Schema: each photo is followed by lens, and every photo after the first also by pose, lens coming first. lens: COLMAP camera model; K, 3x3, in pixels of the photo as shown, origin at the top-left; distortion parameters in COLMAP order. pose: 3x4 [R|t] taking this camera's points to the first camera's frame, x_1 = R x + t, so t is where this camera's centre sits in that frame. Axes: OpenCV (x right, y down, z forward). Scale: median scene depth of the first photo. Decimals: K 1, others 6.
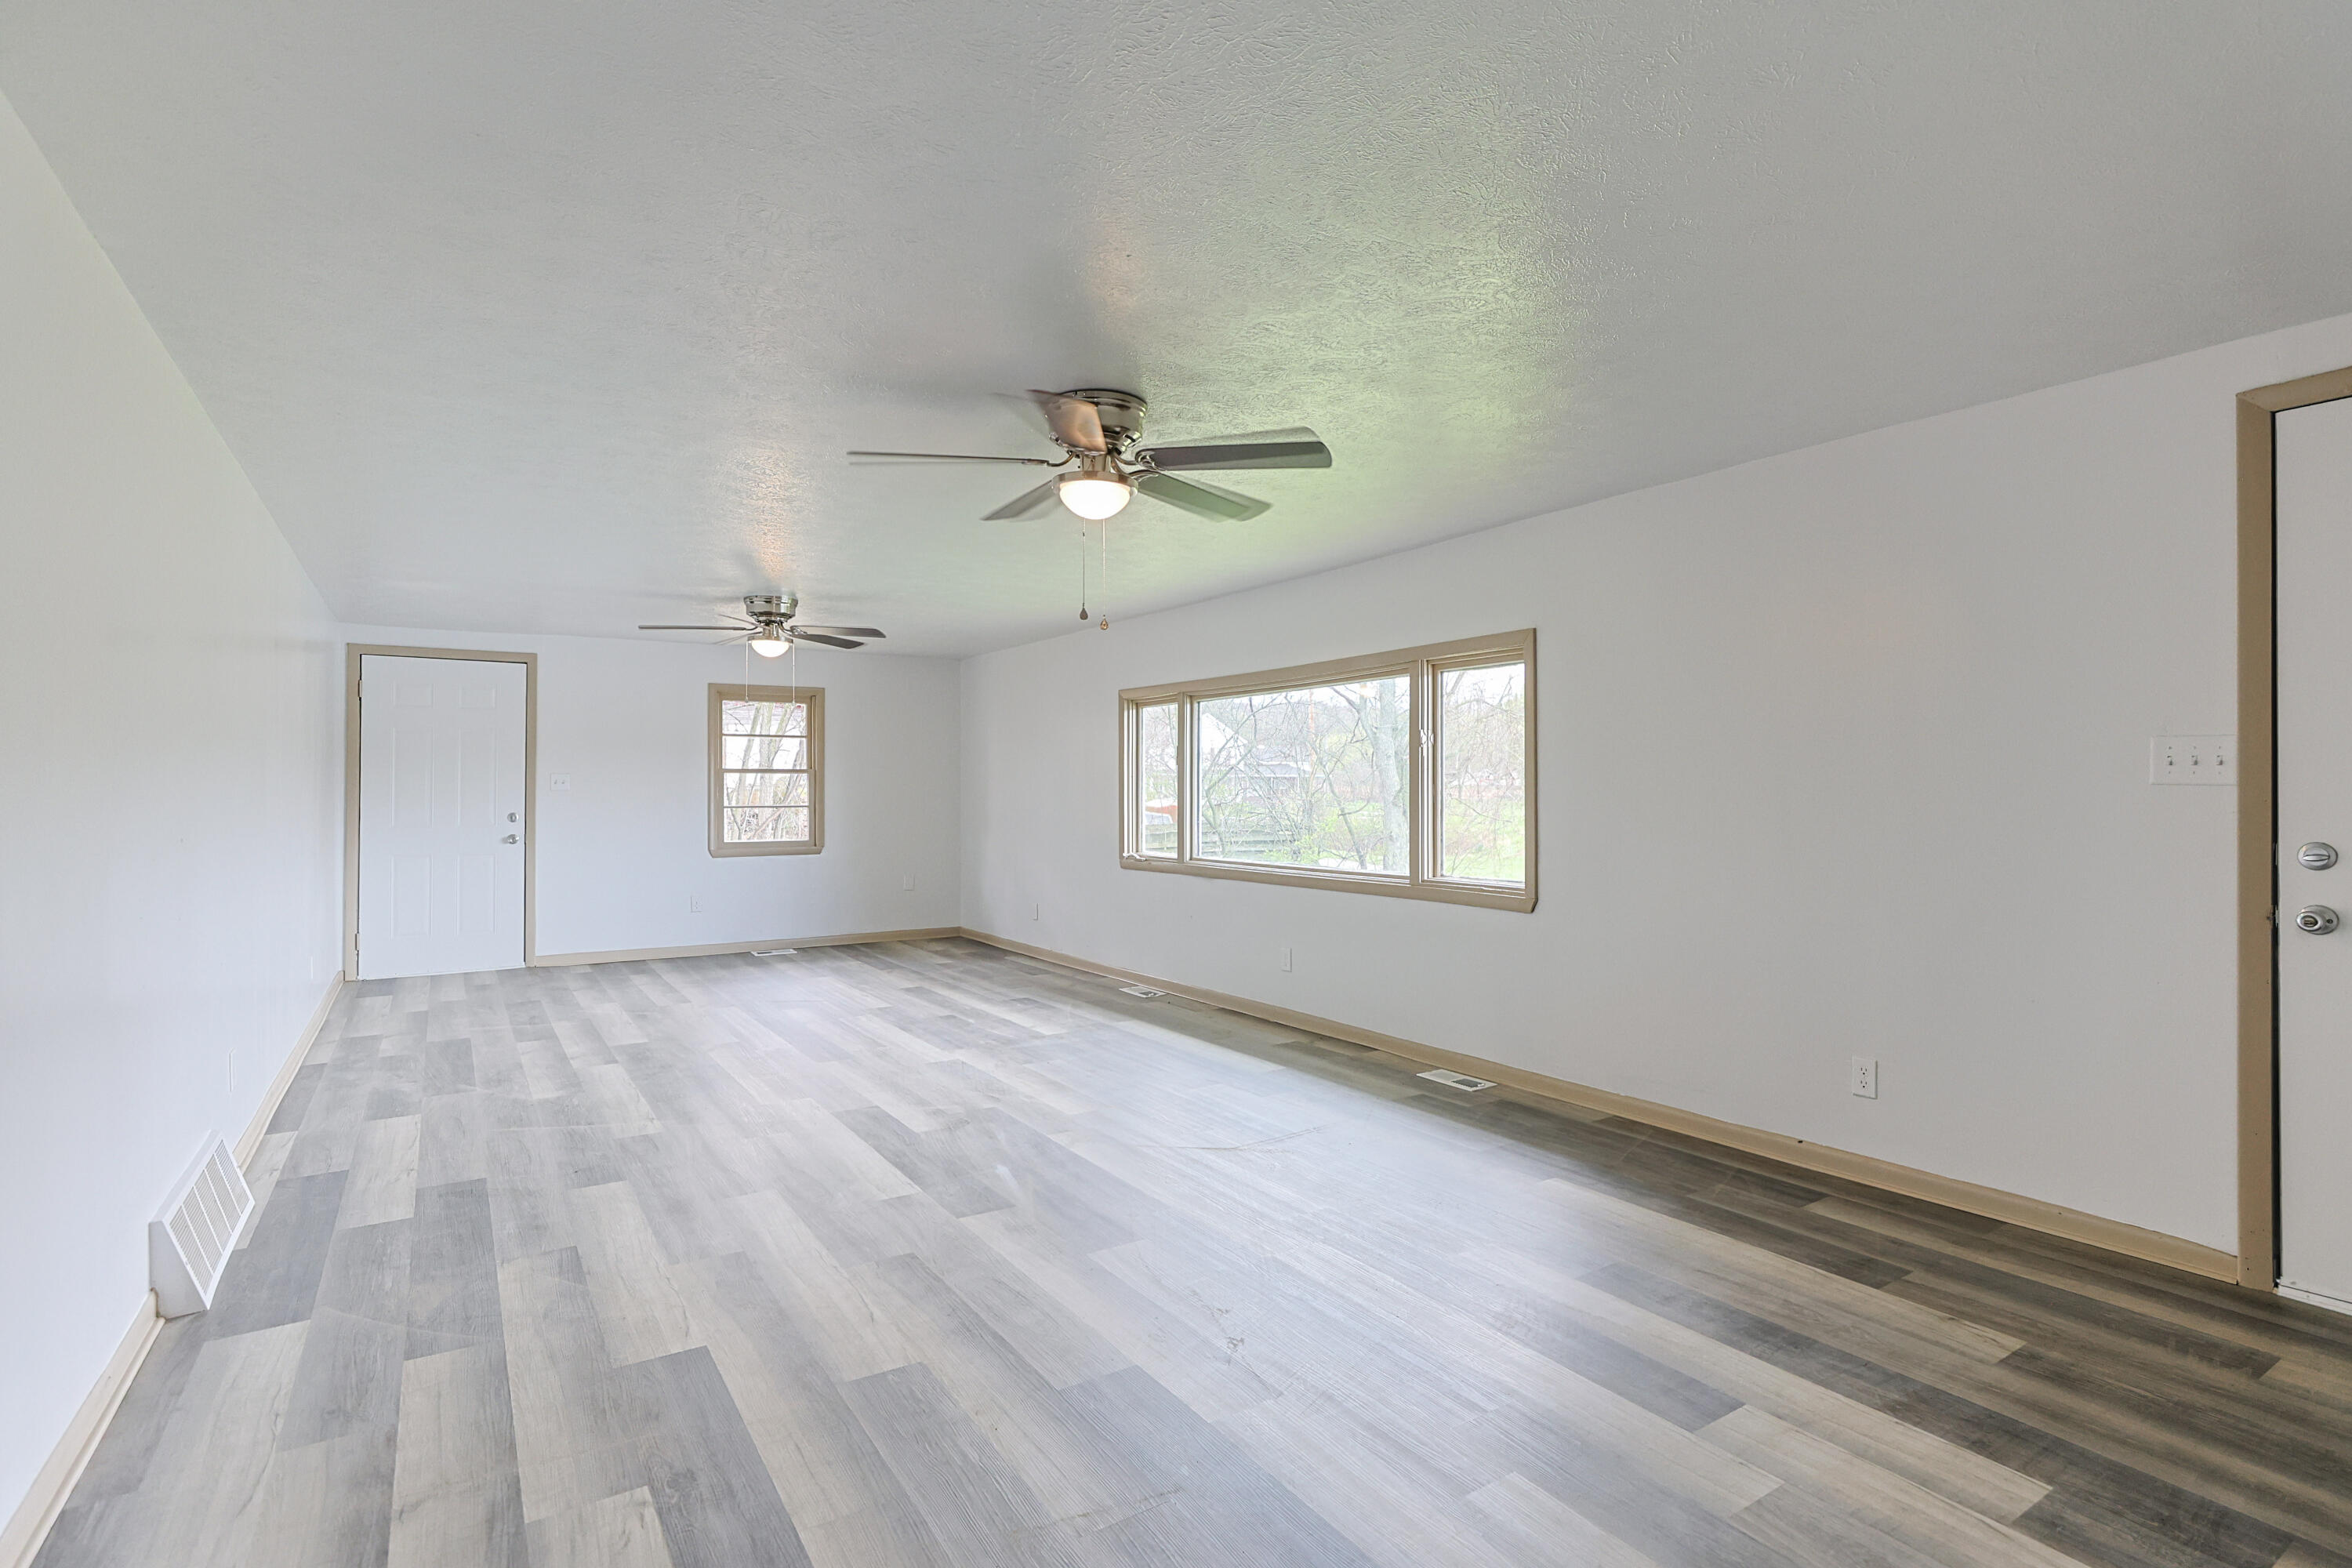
lens RADIAL K [[1150.7, 0, 1181.2], [0, 1150.7, 791.5], [0, 0, 1]] dist [-0.015573, 0.009880]
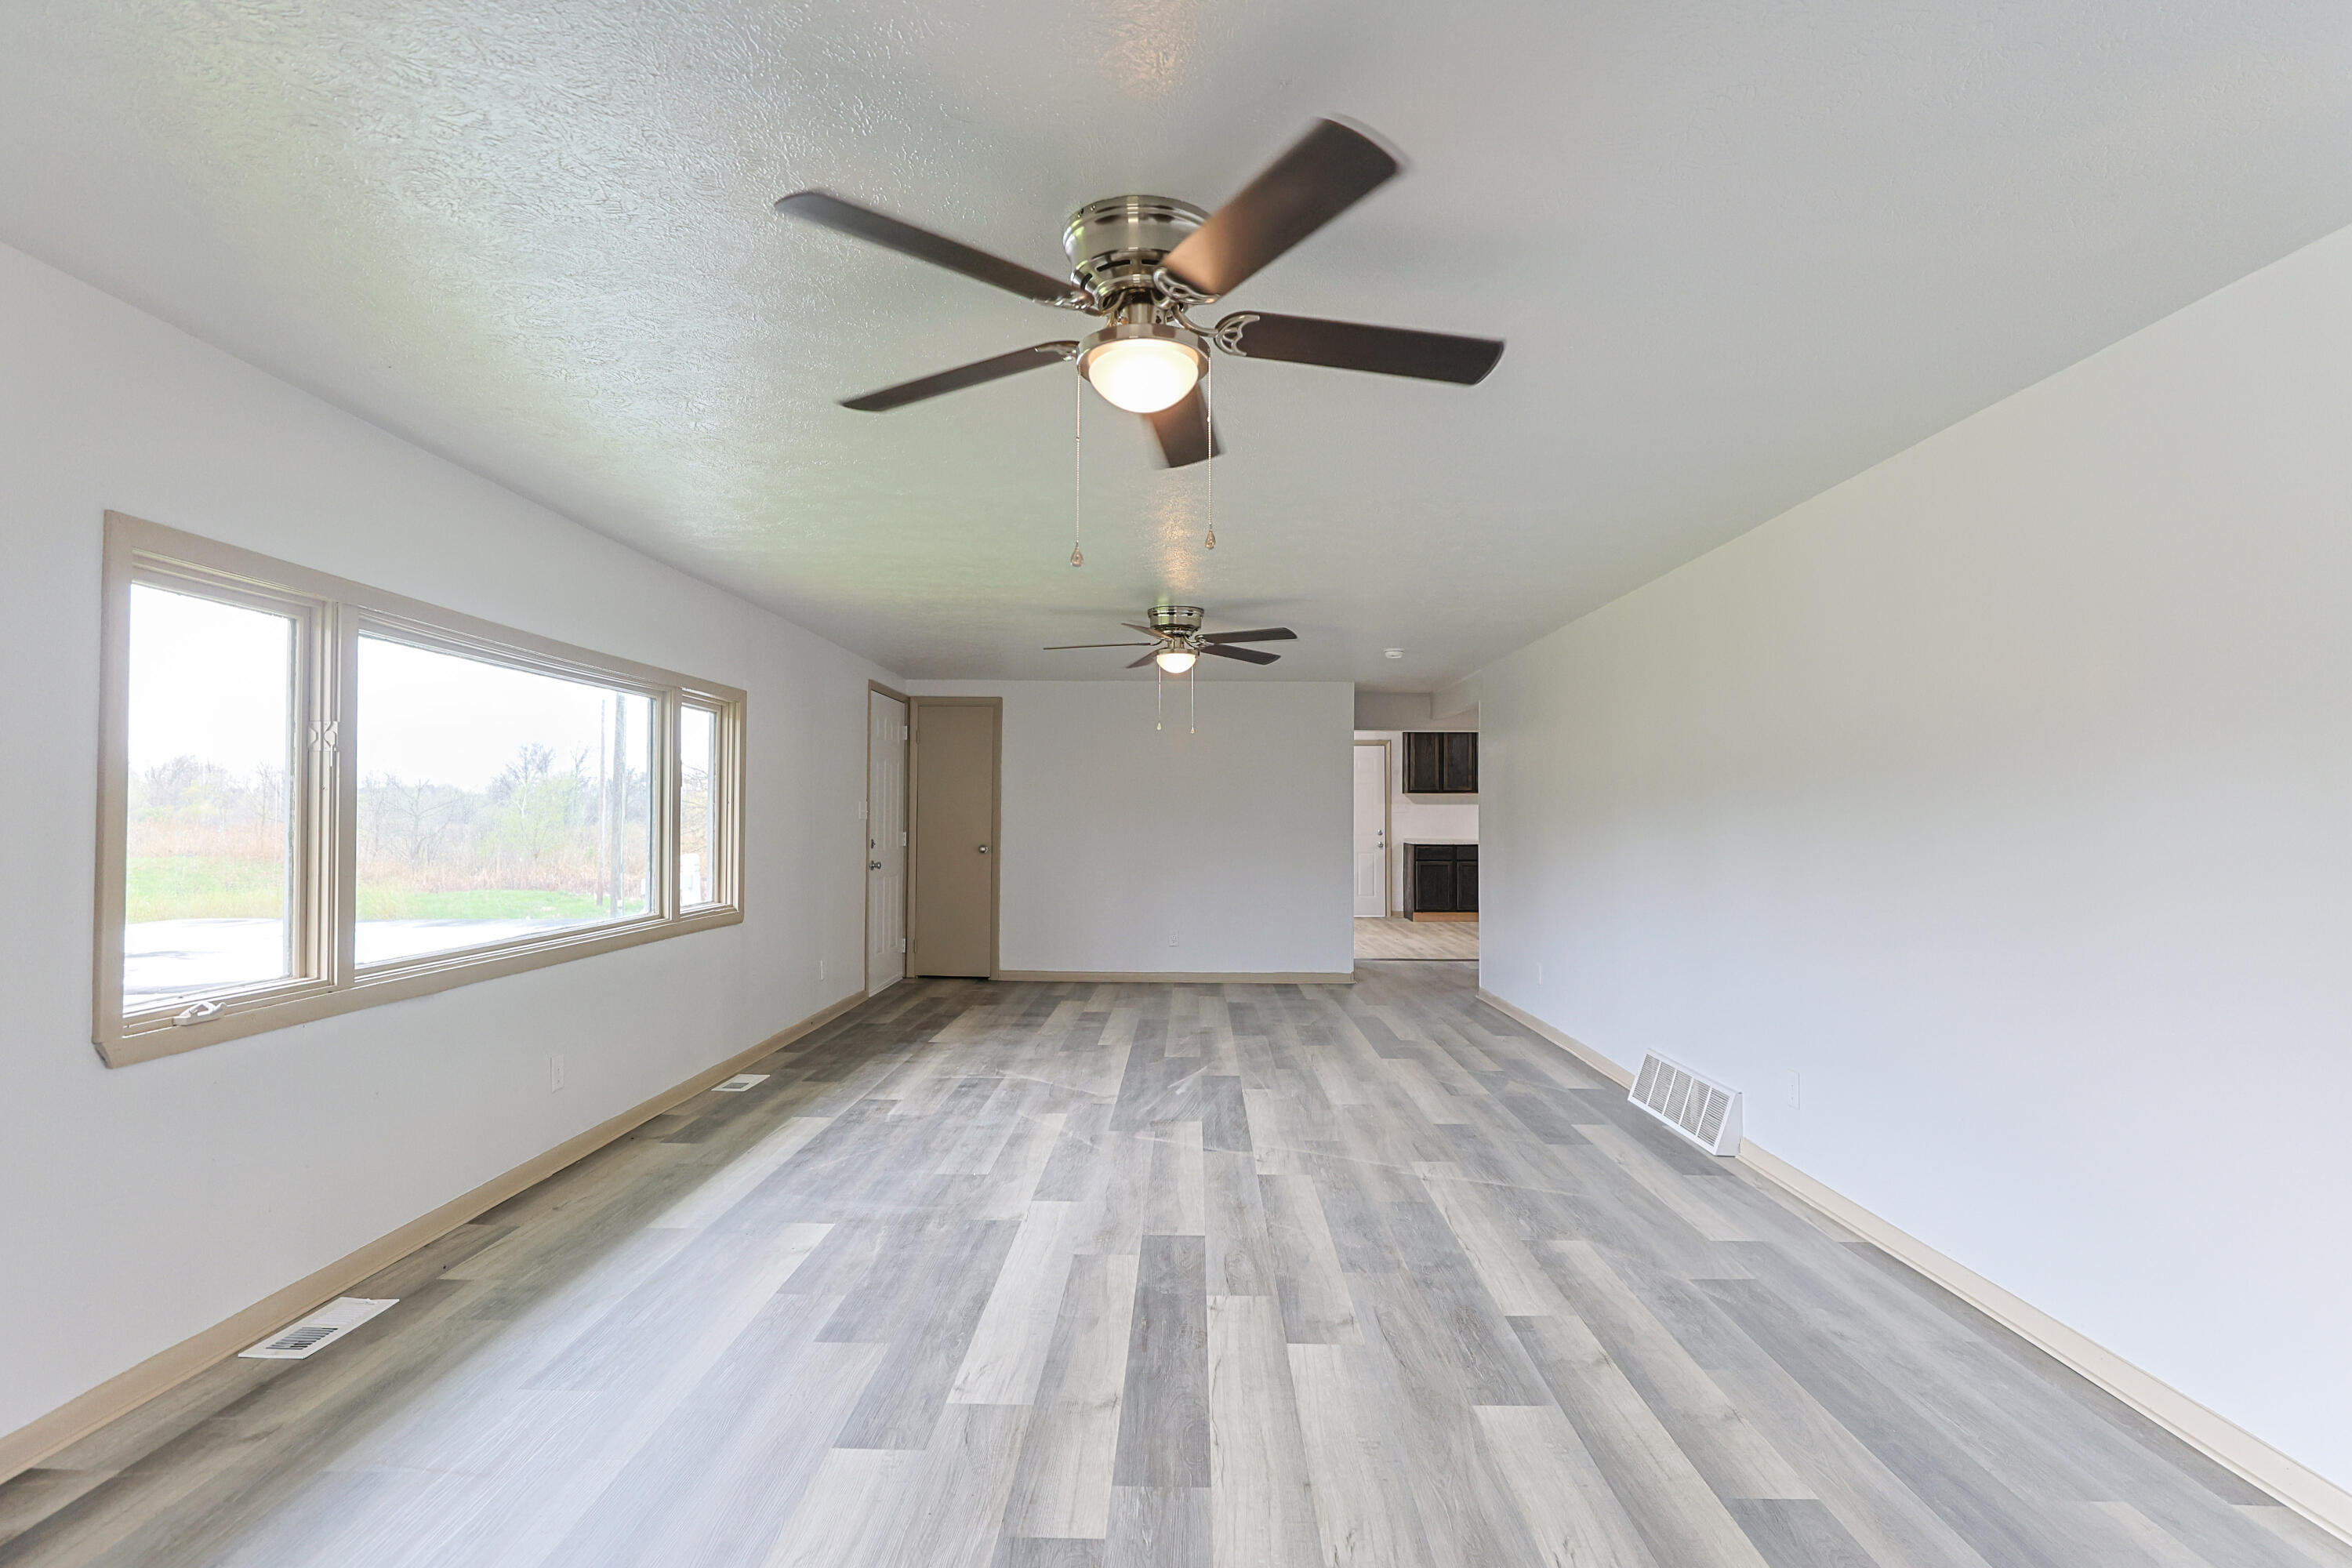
lens RADIAL K [[1150.7, 0, 1164.4], [0, 1150.7, 786.5], [0, 0, 1]] dist [-0.015573, 0.009880]
pose [[-0.826729, 0.016997, 0.562343, -0.783216], [0.000614, 0.999570, -0.029309, -0.003459], [-0.562600, -0.023885, -0.826384, 1.819974]]
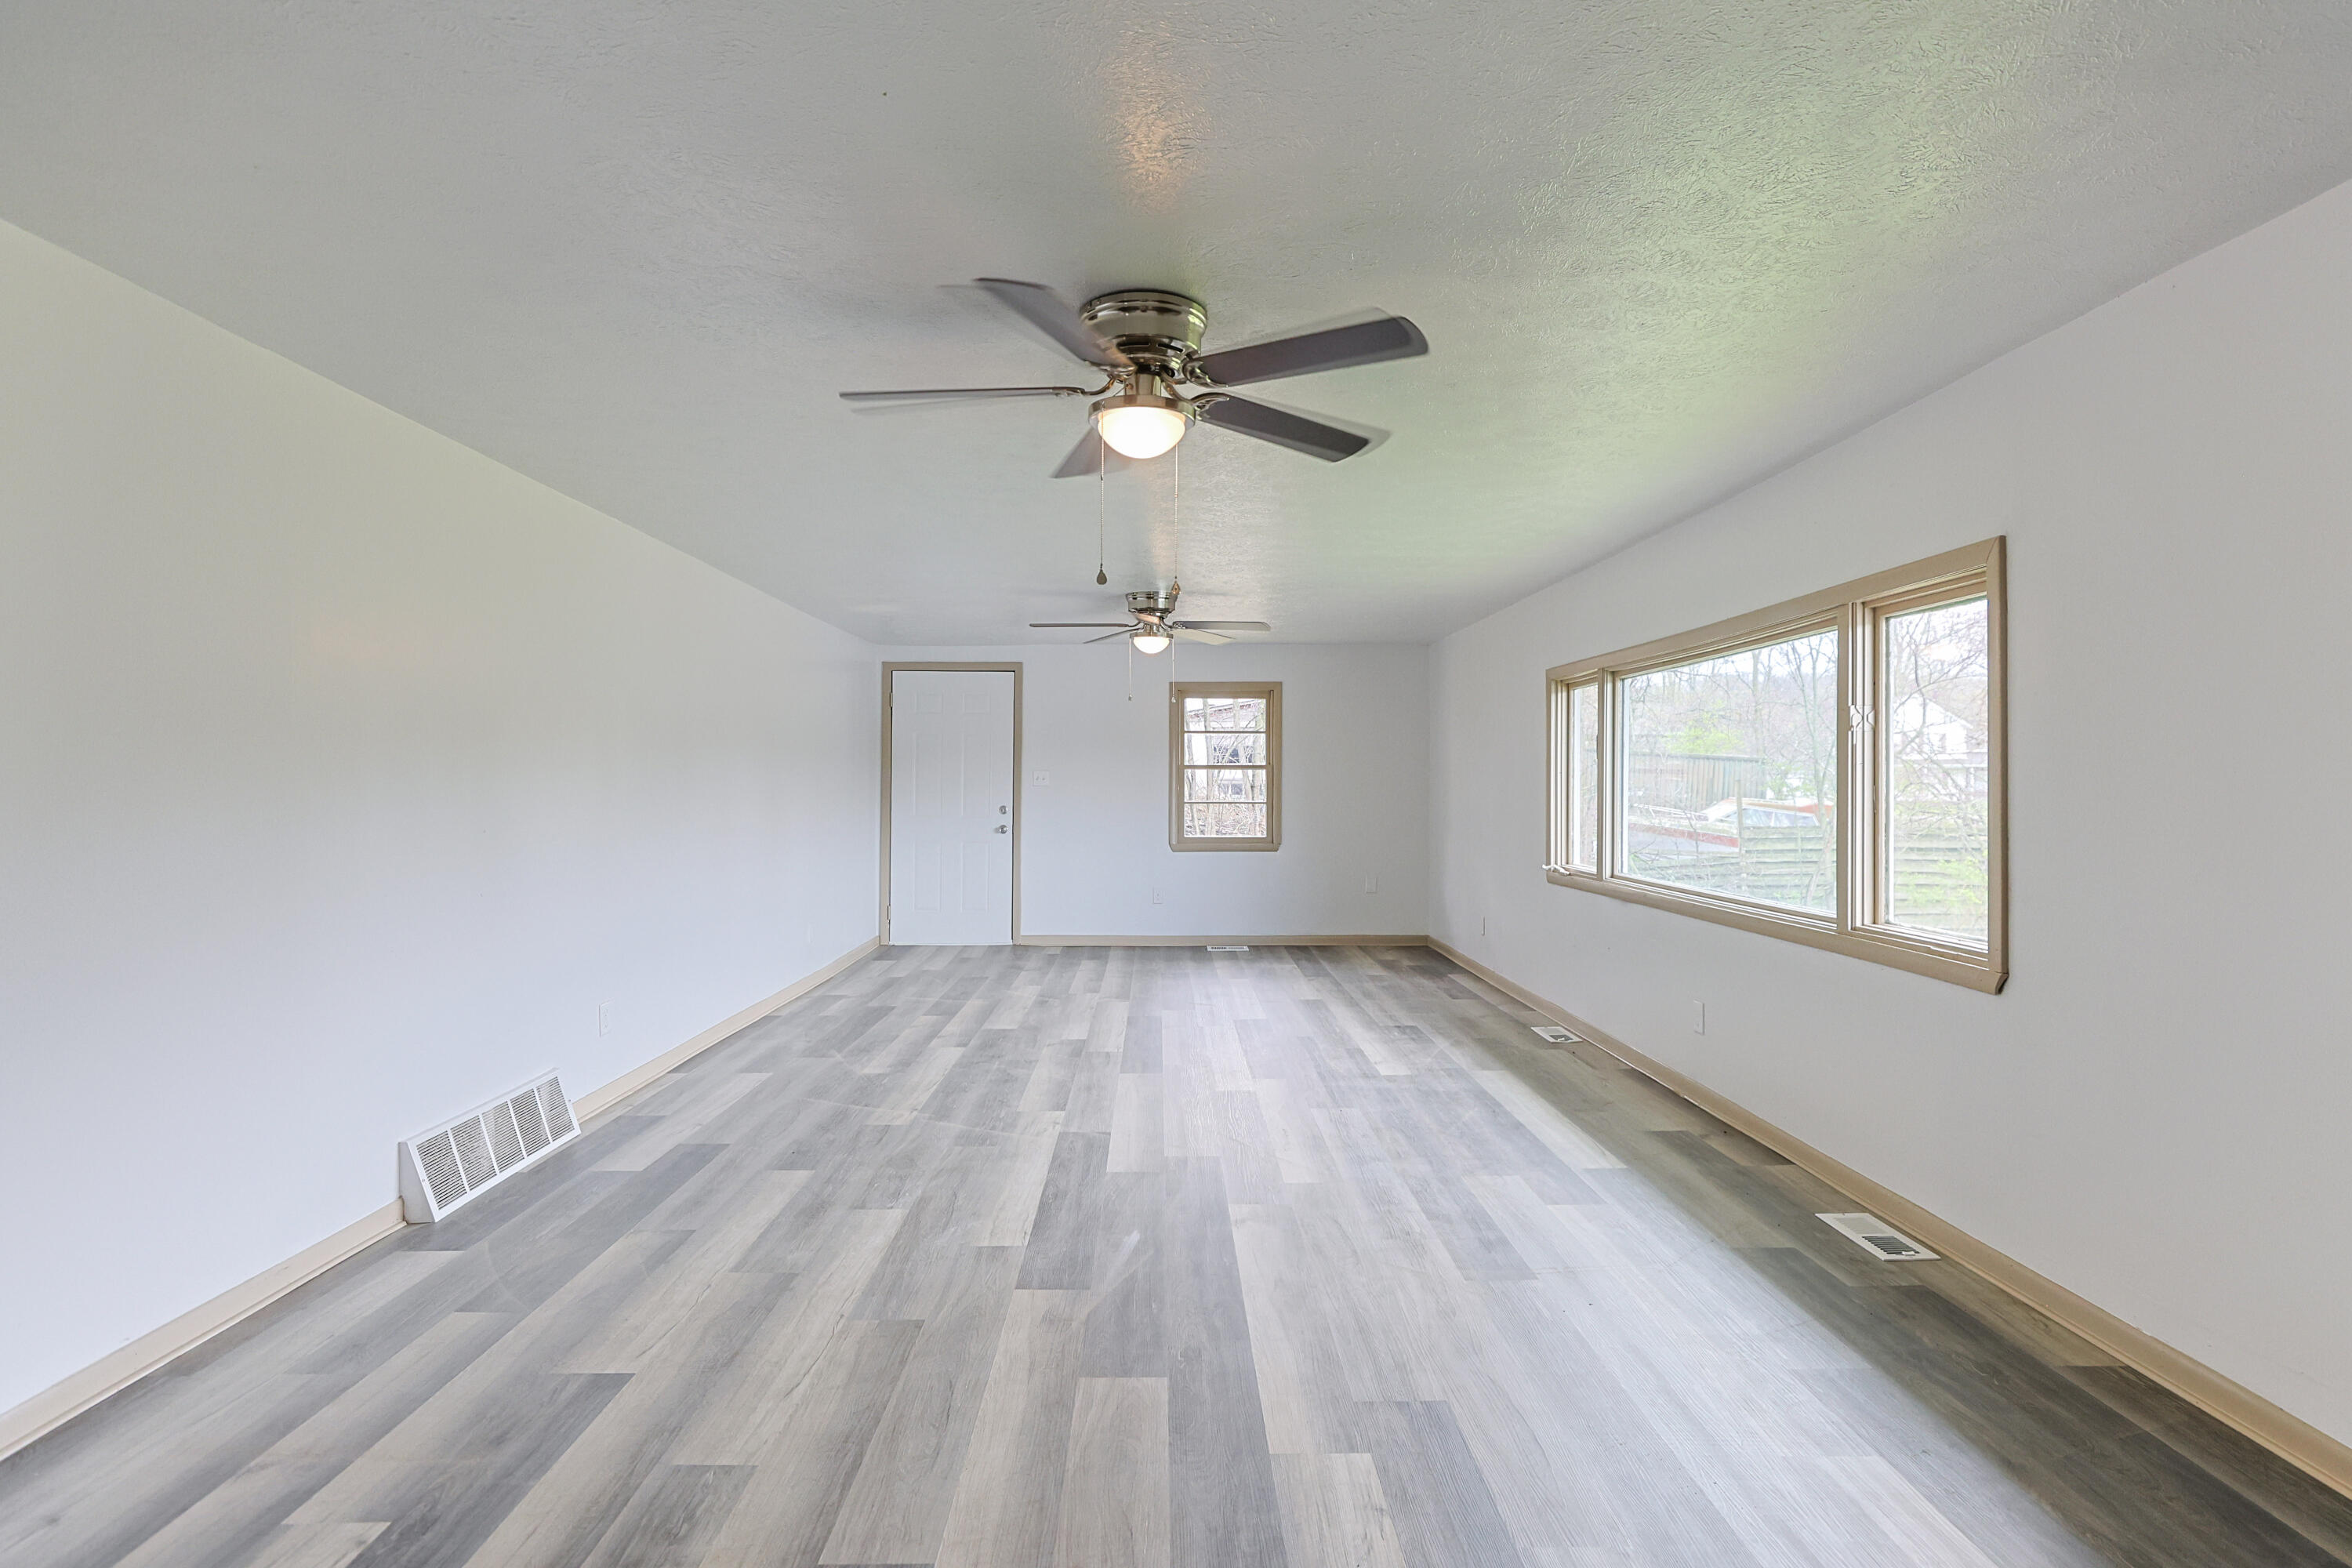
lens RADIAL K [[1150.7, 0, 1158.2], [0, 1150.7, 775.2], [0, 0, 1]] dist [-0.015573, 0.009880]
pose [[0.841130, -0.000183, -0.540833, 0.267088], [-0.004023, 0.999970, -0.006596, -0.007433], [0.540818, 0.007724, 0.841104, 0.241581]]
